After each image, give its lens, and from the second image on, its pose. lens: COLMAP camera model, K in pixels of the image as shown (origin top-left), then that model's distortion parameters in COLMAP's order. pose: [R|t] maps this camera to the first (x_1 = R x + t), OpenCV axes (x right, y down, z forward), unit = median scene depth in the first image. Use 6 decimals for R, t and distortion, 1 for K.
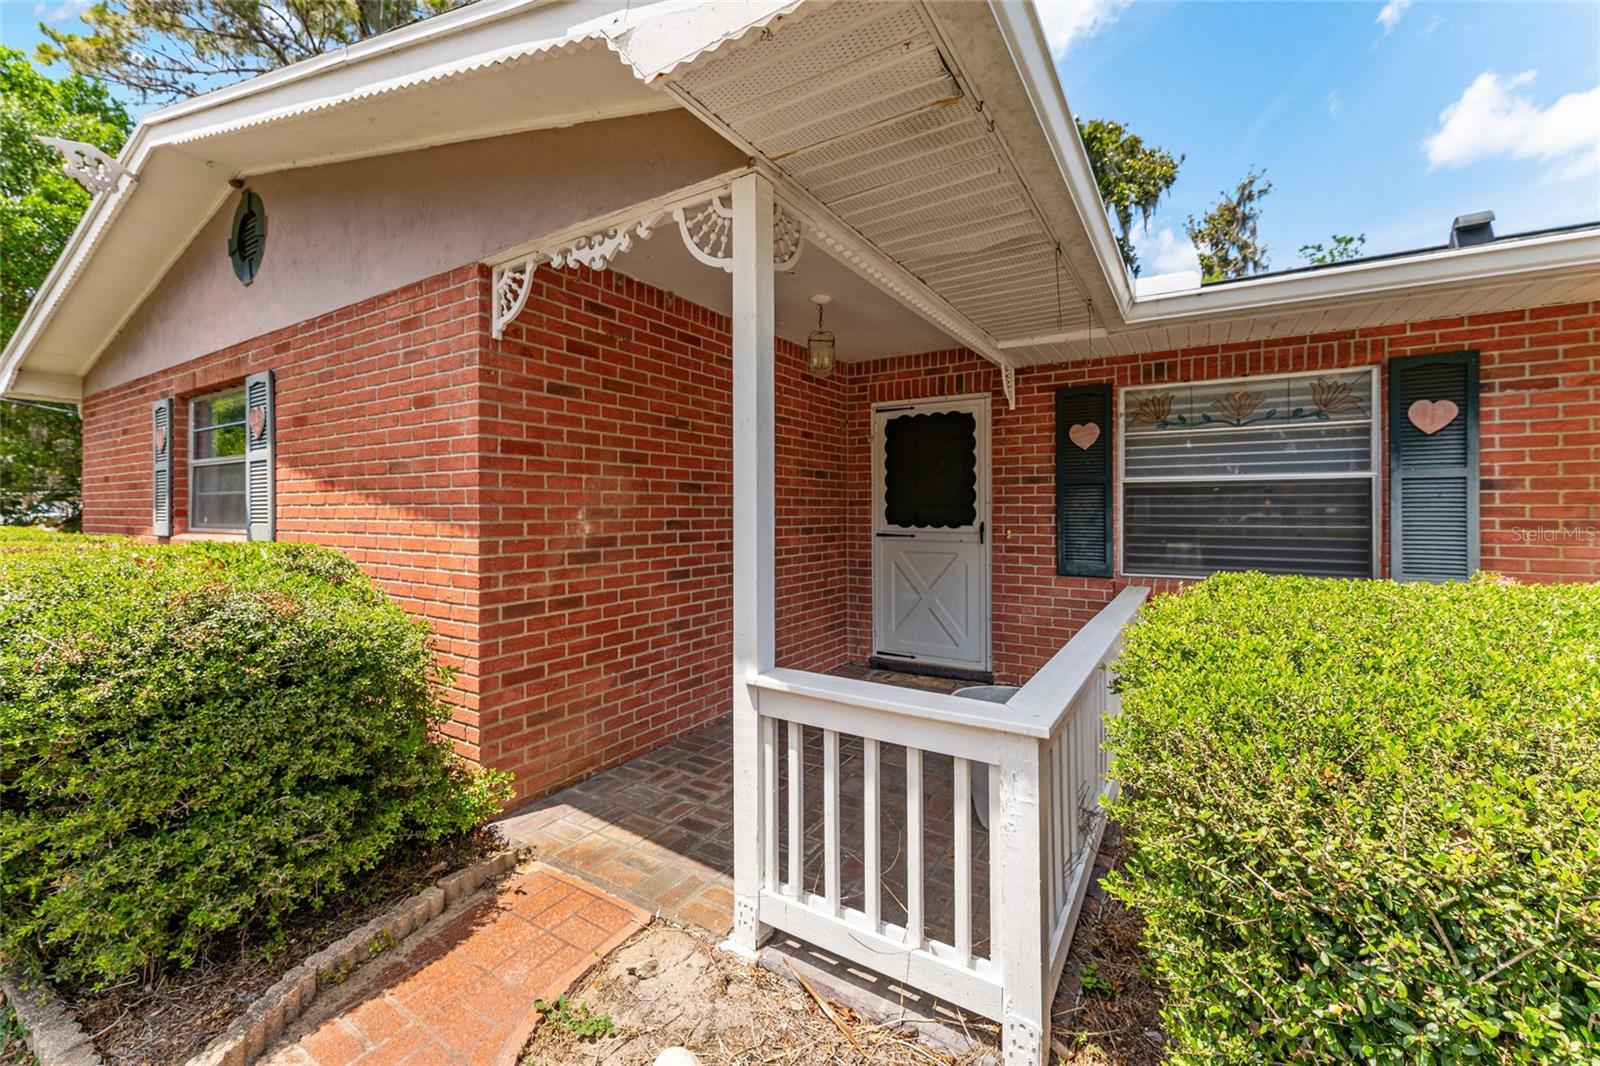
lens RADIAL K [[648.2, 0, 794.4], [0, 648.2, 521.5], [0, 0, 1]] dist [0.004200, -0.001908]
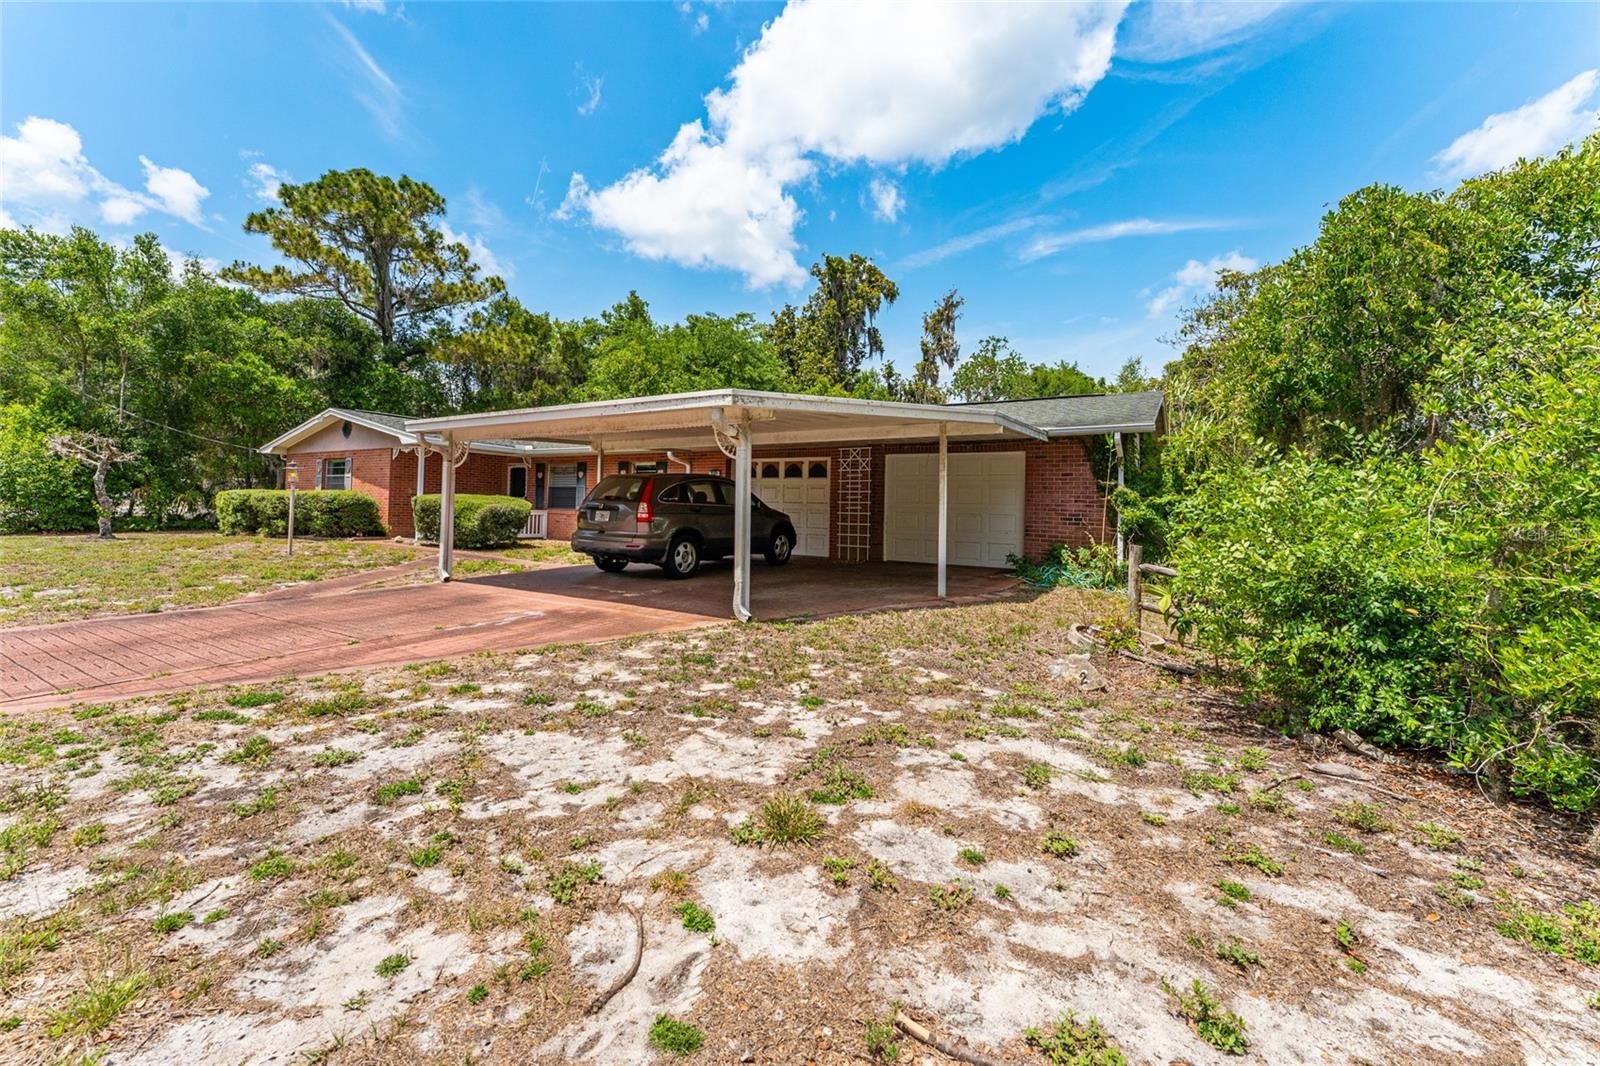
lens RADIAL K [[648.2, 0, 771.7], [0, 648.2, 531.7], [0, 0, 1]] dist [0.004200, -0.001908]
pose [[0.999482, 0.029287, -0.013363, 2.487420], [-0.029200, 0.999551, 0.006694, 0.198874], [0.013554, -0.006301, 0.999888, -3.930213]]
